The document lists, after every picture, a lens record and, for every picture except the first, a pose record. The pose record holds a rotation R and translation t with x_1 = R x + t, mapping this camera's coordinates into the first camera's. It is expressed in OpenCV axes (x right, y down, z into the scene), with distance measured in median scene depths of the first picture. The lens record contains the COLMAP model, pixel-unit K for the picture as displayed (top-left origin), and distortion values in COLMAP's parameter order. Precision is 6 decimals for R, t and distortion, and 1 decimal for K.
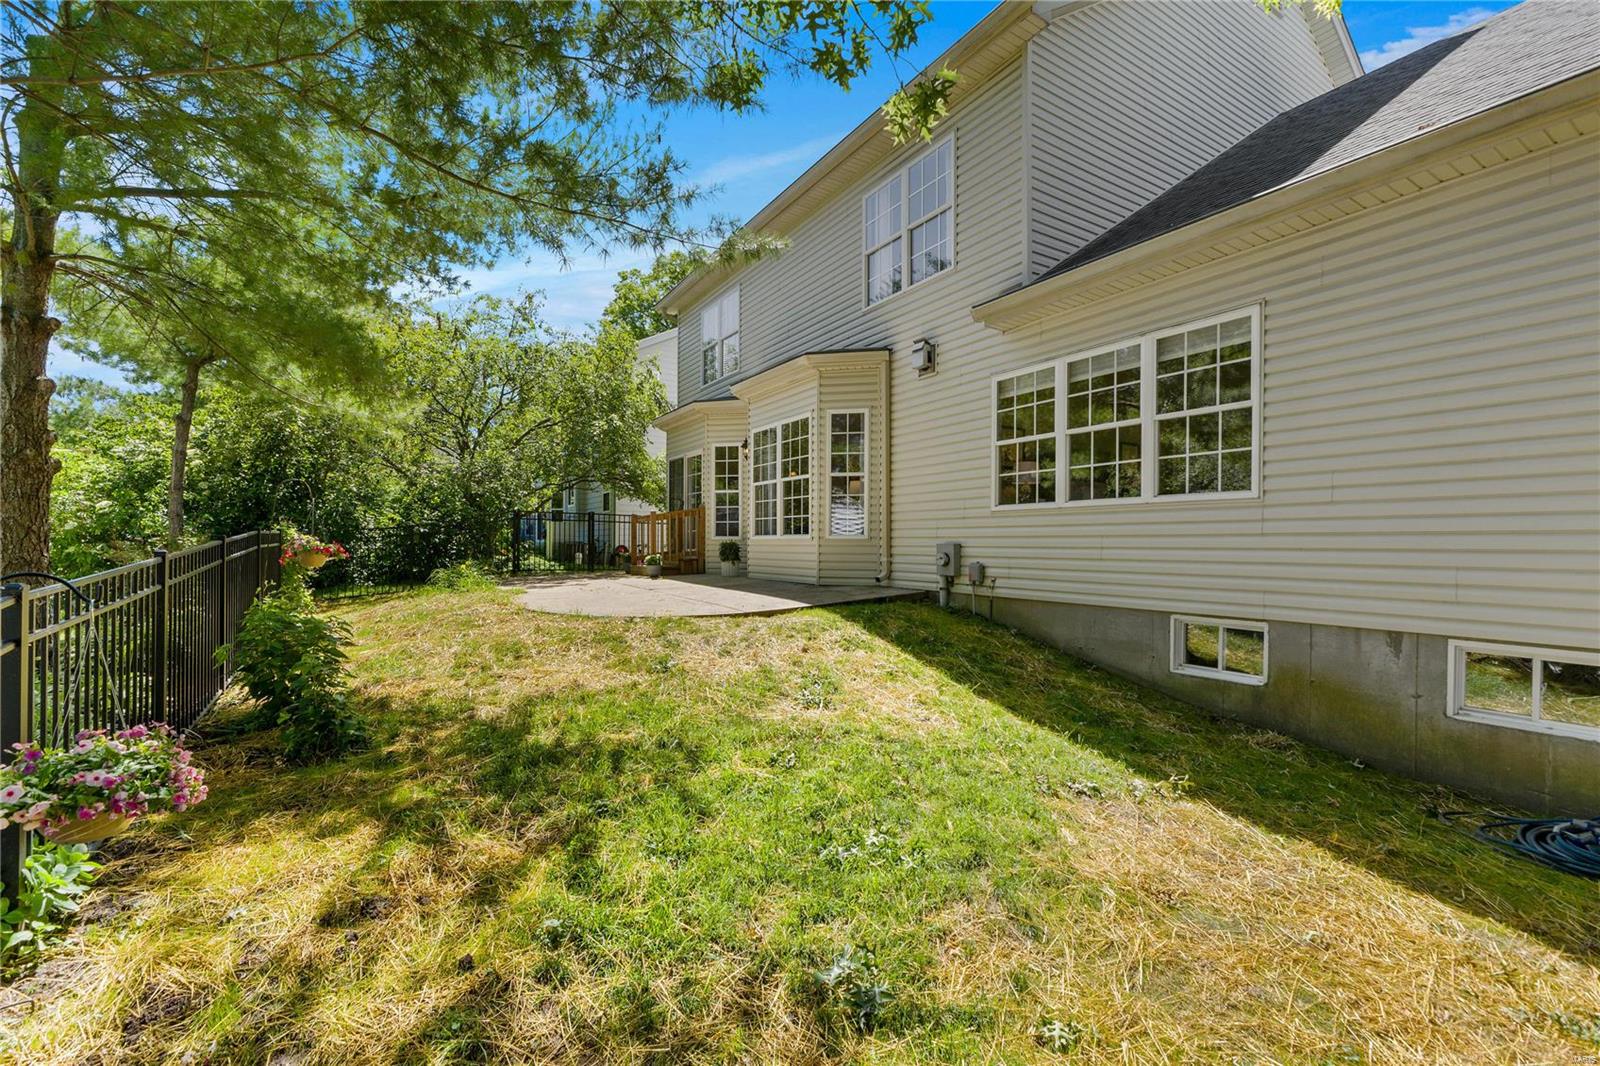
lens RADIAL K [[672.7, 0, 793.5], [0, 672.7, 547.0], [0, 0, 1]] dist [0.000920, -0.000233]
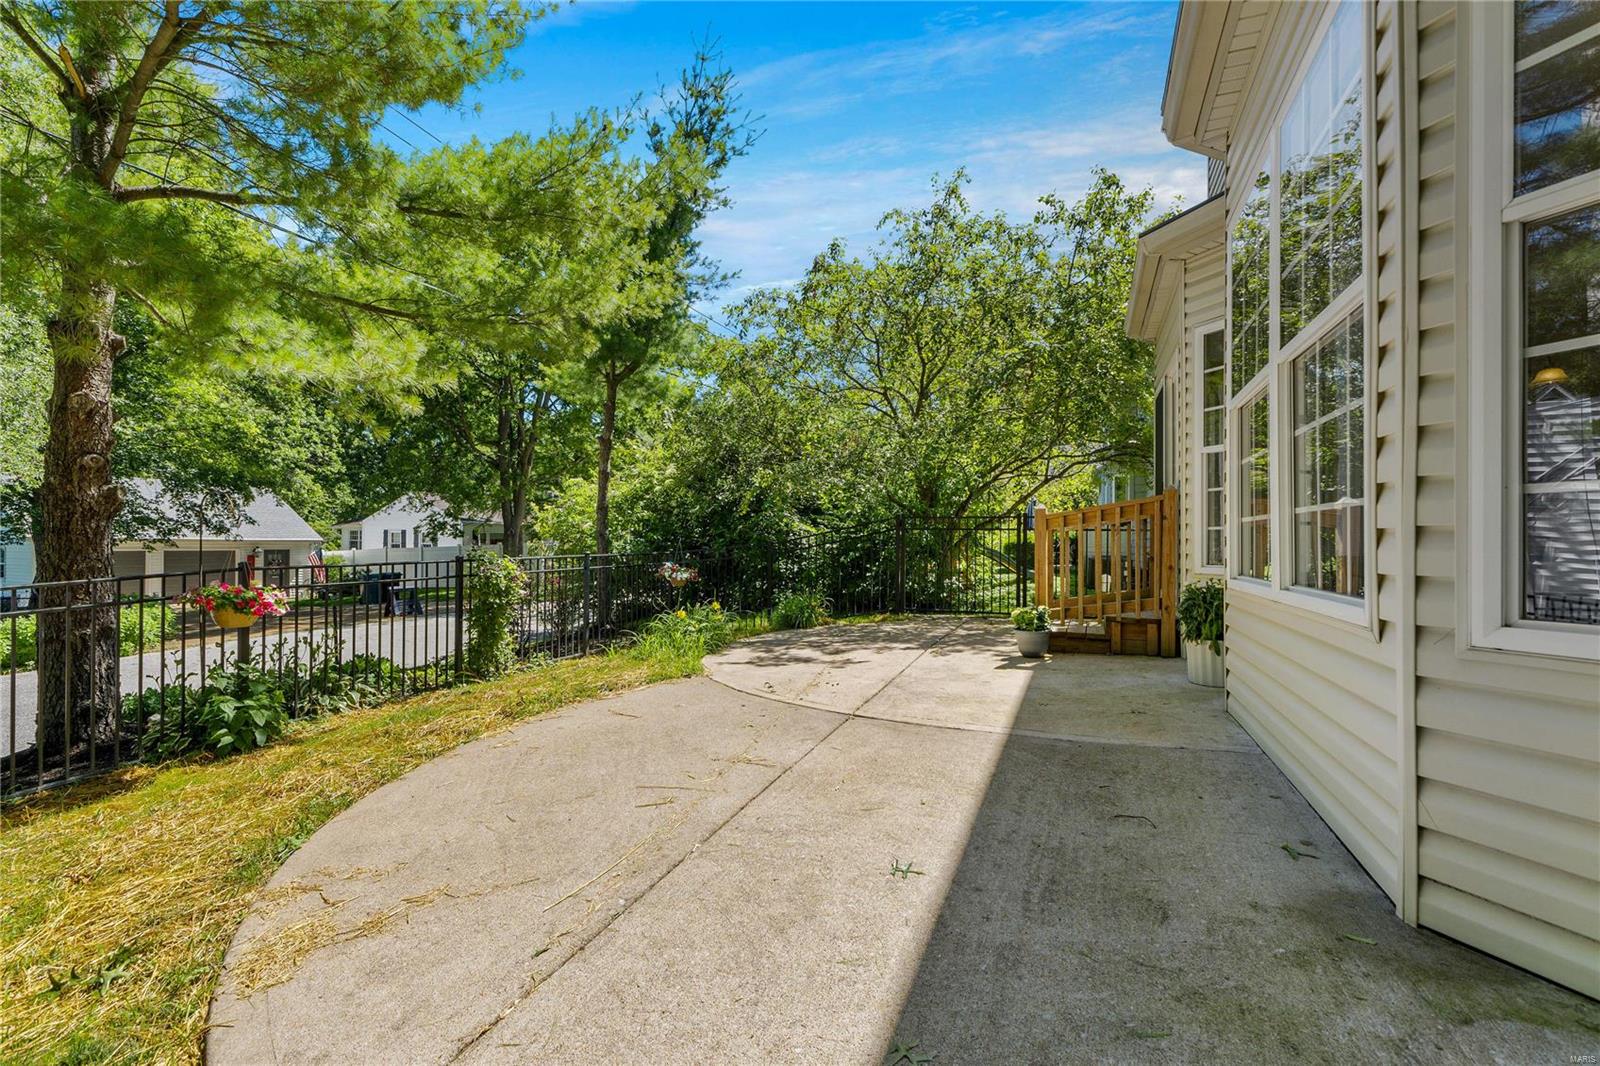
lens RADIAL K [[672.7, 0, 800.4], [0, 672.7, 545.3], [0, 0, 1]] dist [0.000920, -0.000233]
pose [[0.586921, -0.001906, -0.809642, 0.103914], [-0.002998, 0.999985, -0.004527, -0.042449], [0.809639, 0.005084, 0.586907, 0.973417]]
